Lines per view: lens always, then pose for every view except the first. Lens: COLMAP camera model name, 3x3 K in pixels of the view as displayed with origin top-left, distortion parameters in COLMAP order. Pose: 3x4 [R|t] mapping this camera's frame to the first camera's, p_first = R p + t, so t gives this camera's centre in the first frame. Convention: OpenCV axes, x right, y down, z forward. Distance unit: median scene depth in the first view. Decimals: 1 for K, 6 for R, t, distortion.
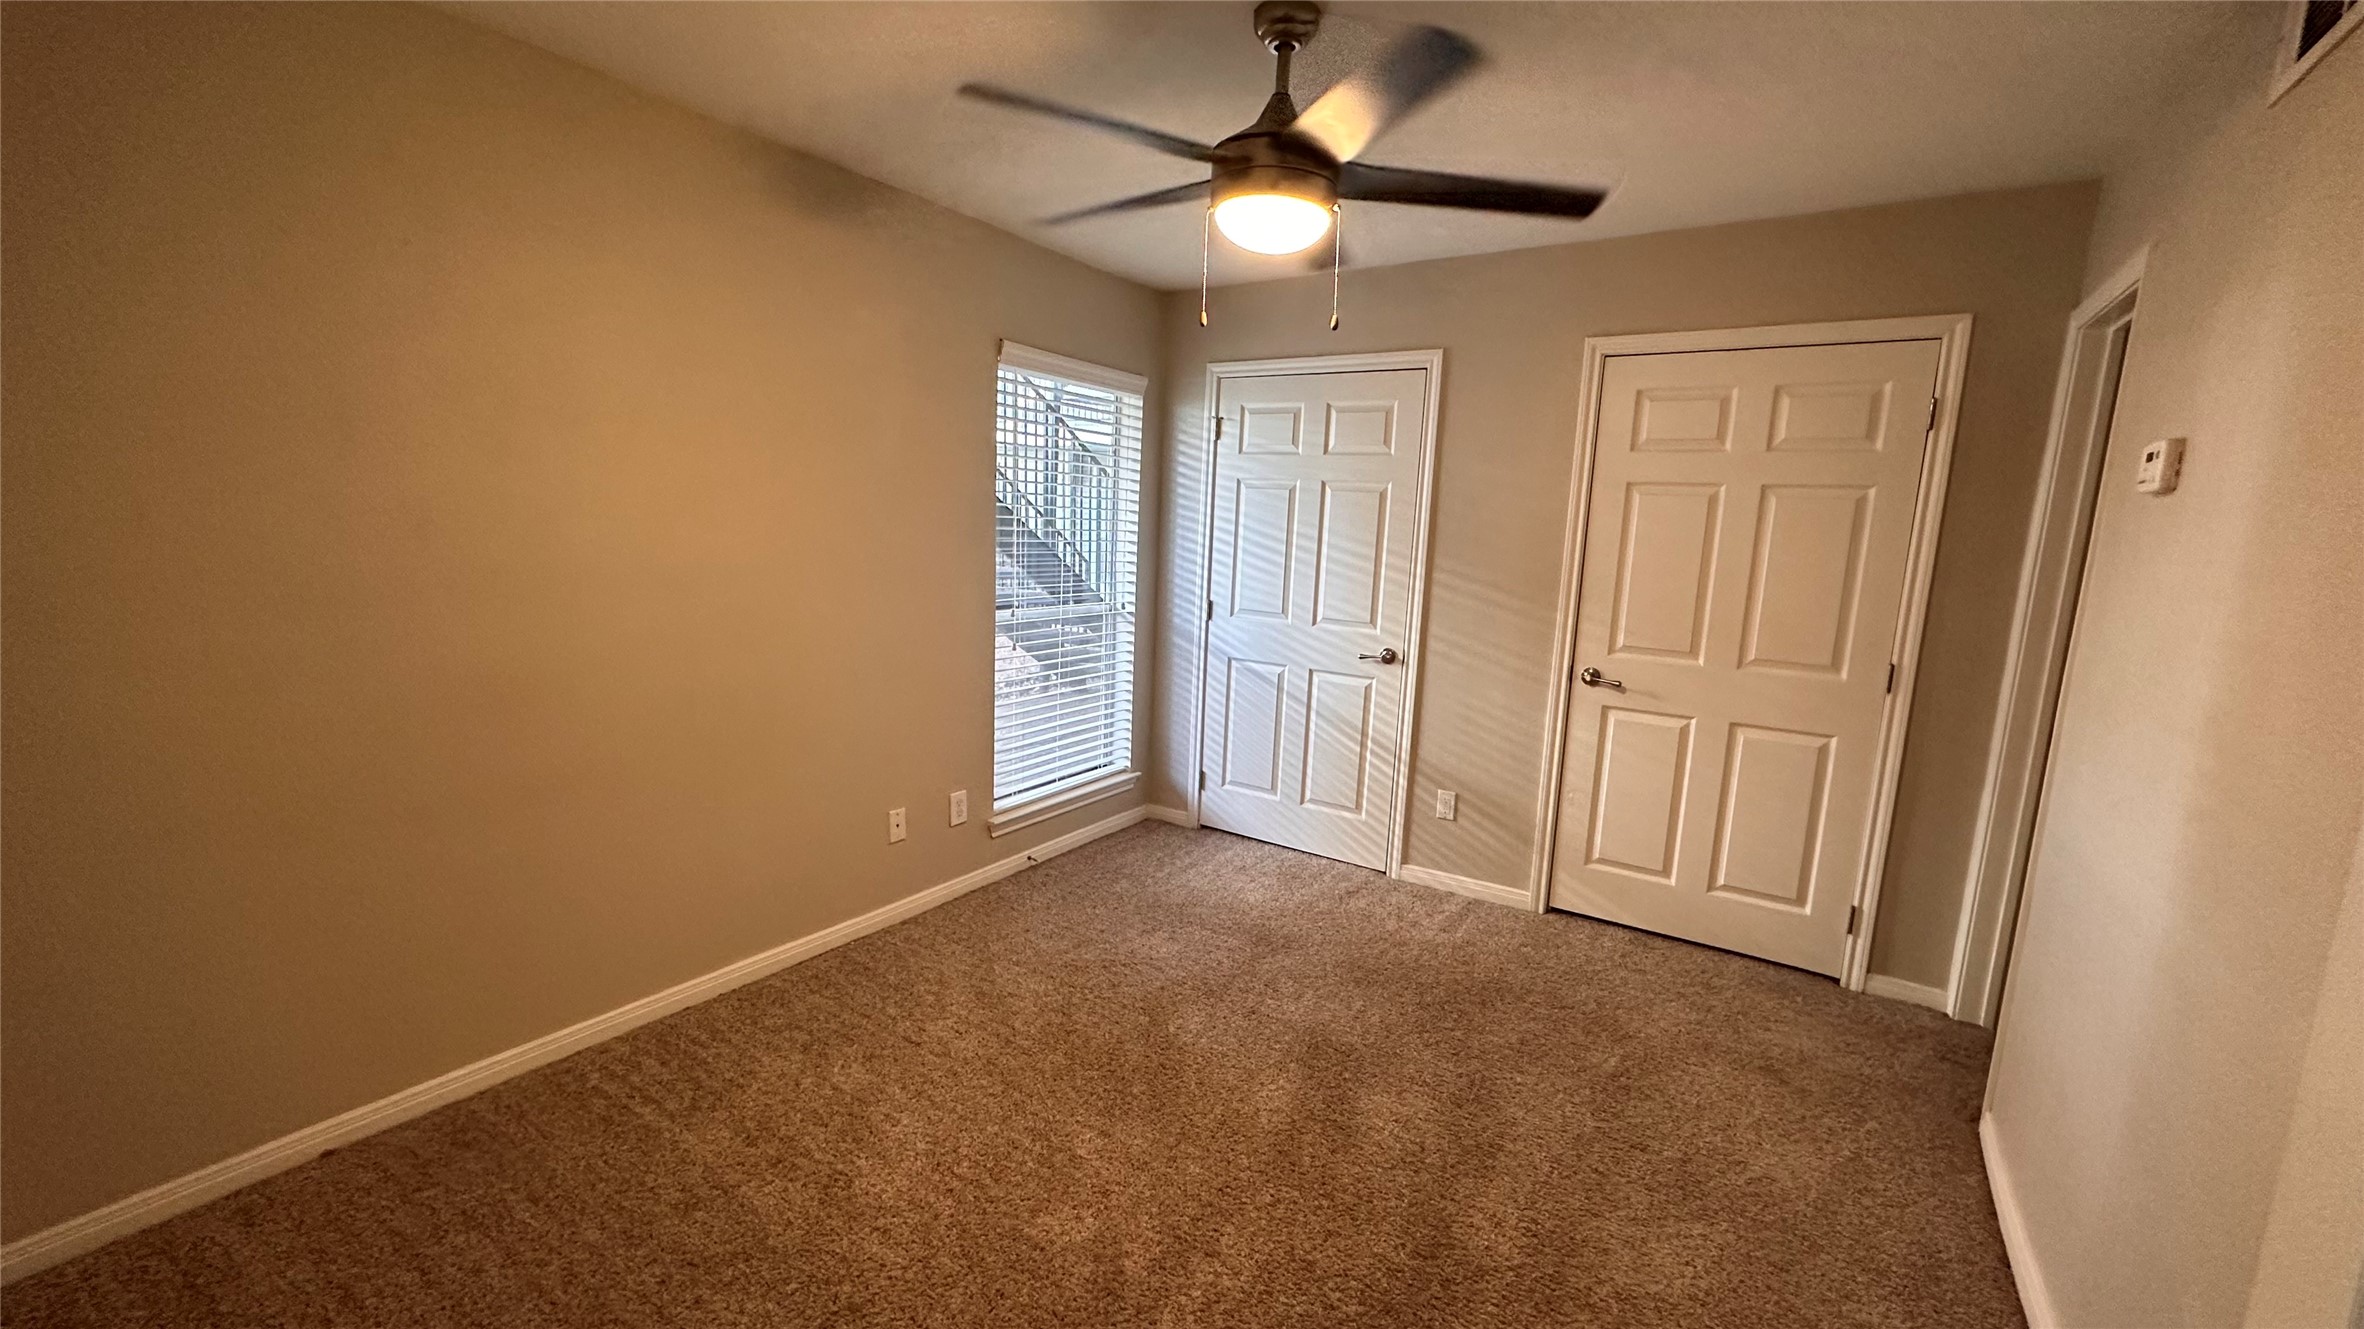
lens RADIAL K [[939.6, 0, 1182.2], [0, 939.6, 658.1], [0, 0, 1]] dist [0.000887, 0.000358]
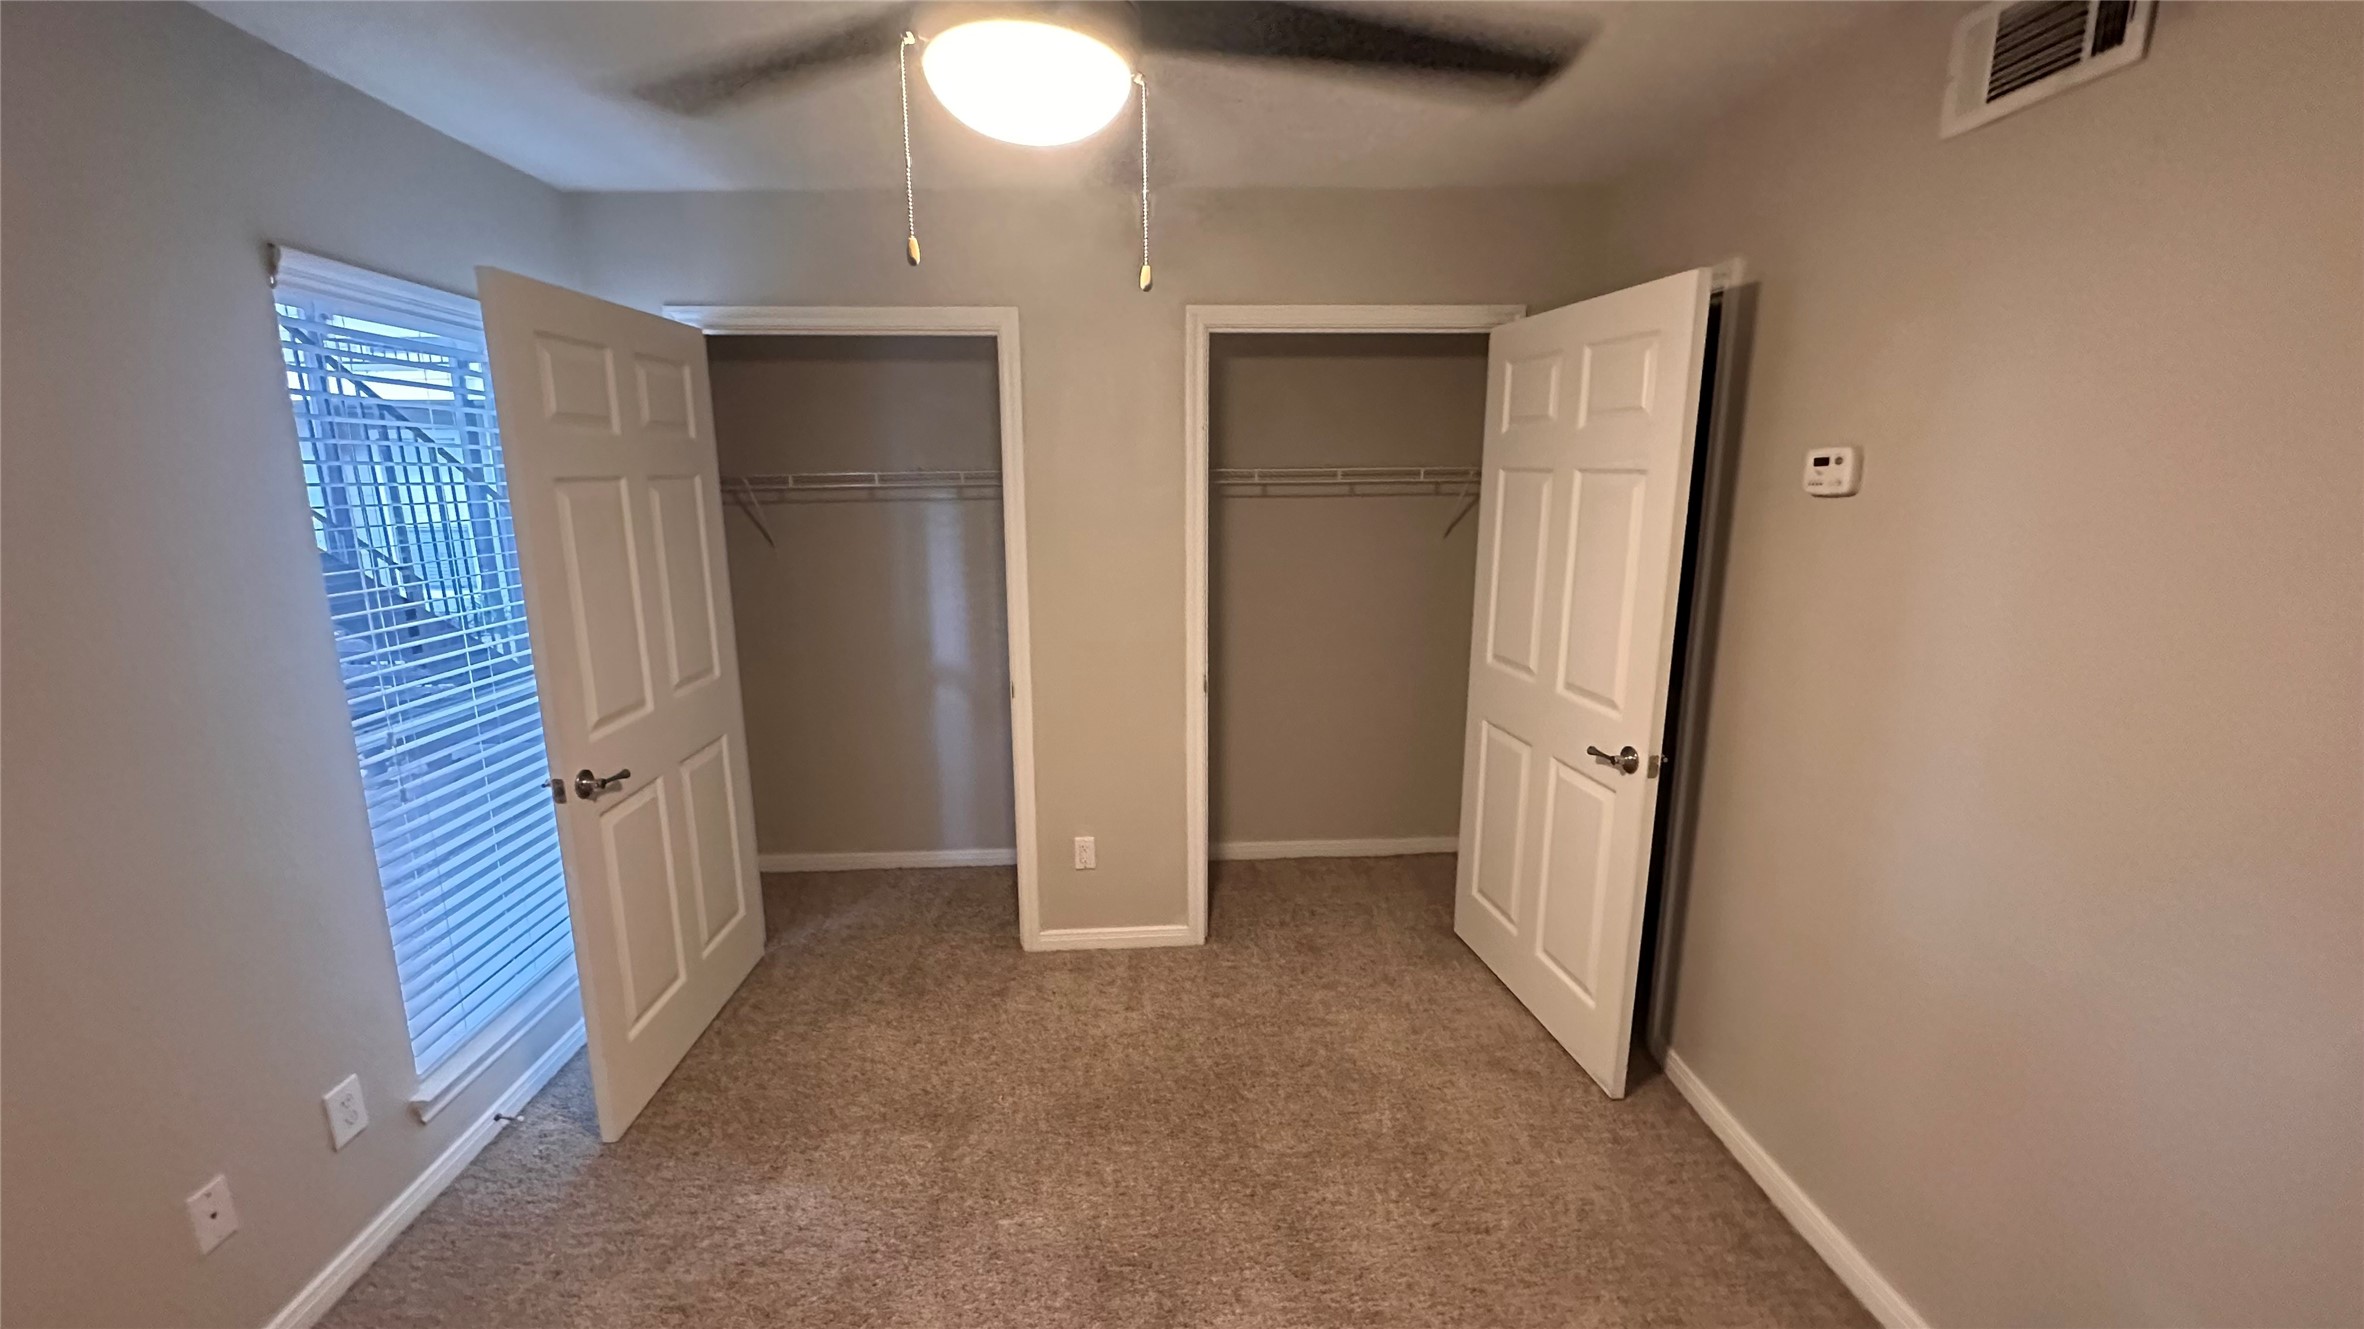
lens RADIAL K [[939.6, 0, 1182.2], [0, 939.6, 658.1], [0, 0, 1]] dist [0.000887, 0.000358]
pose [[0.811067, -0.153804, 0.564371, -0.103095], [0.125393, 0.988100, 0.089075, -0.083609], [-0.571355, -0.001478, 0.820702, 0.247311]]
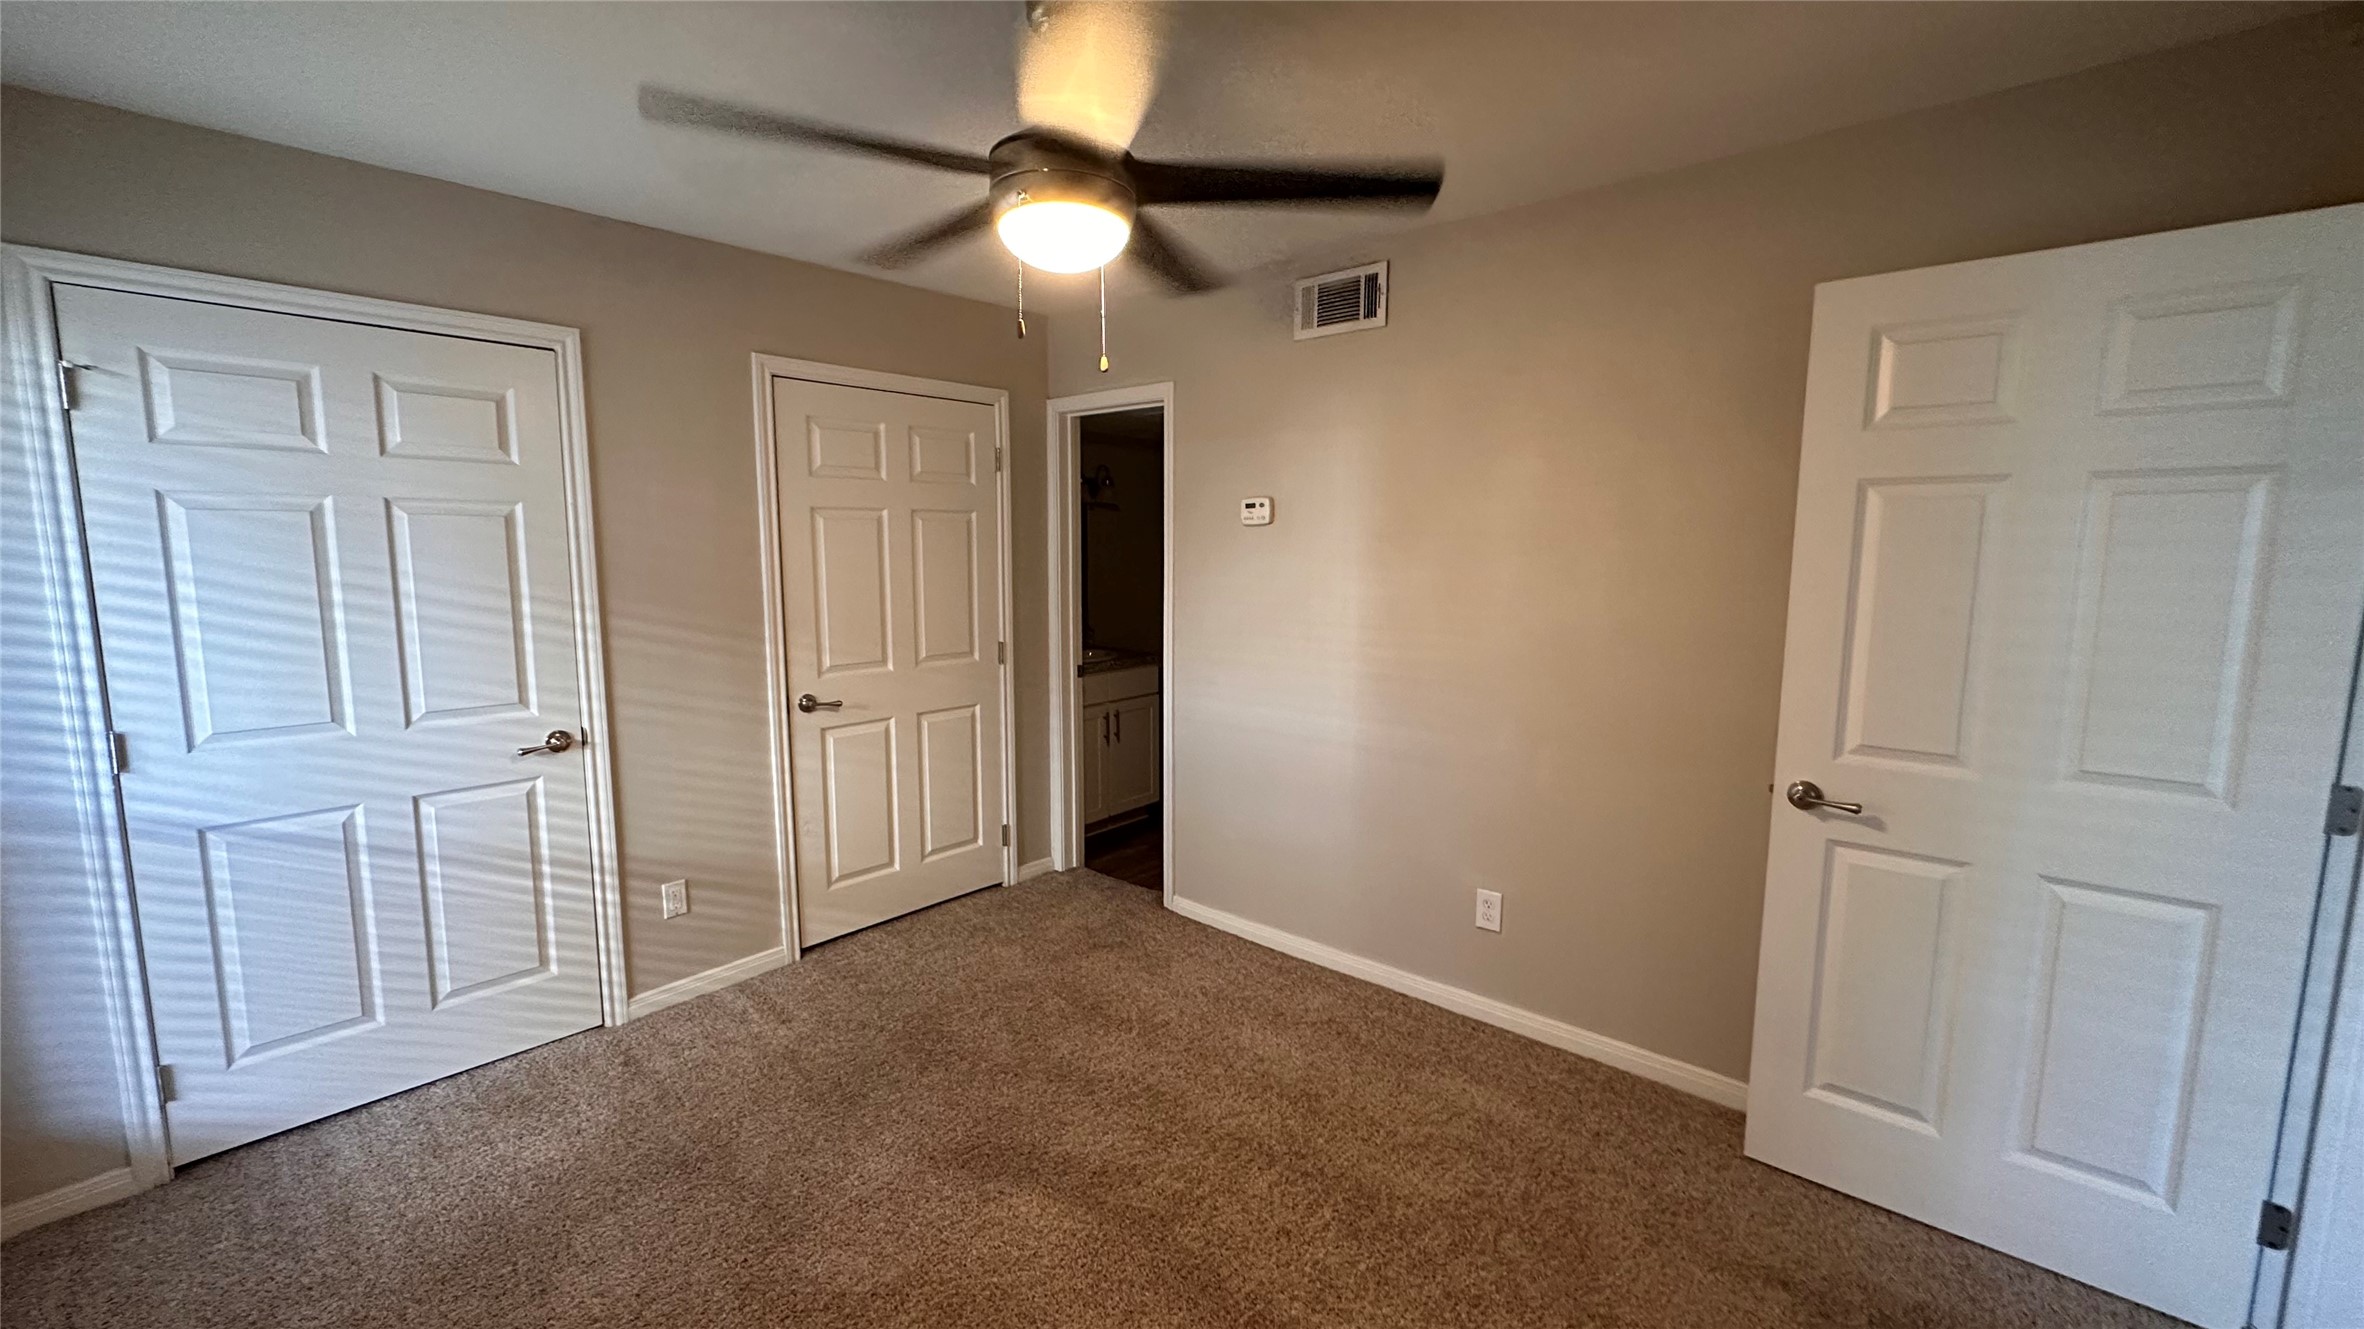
lens RADIAL K [[939.6, 0, 1182.2], [0, 939.6, 658.1], [0, 0, 1]] dist [0.000887, 0.000358]
pose [[0.139941, -0.163007, 0.976650, -0.417986], [0.153836, 0.977958, 0.141183, -0.094804], [-0.978136, 0.130487, 0.161933, 0.409154]]
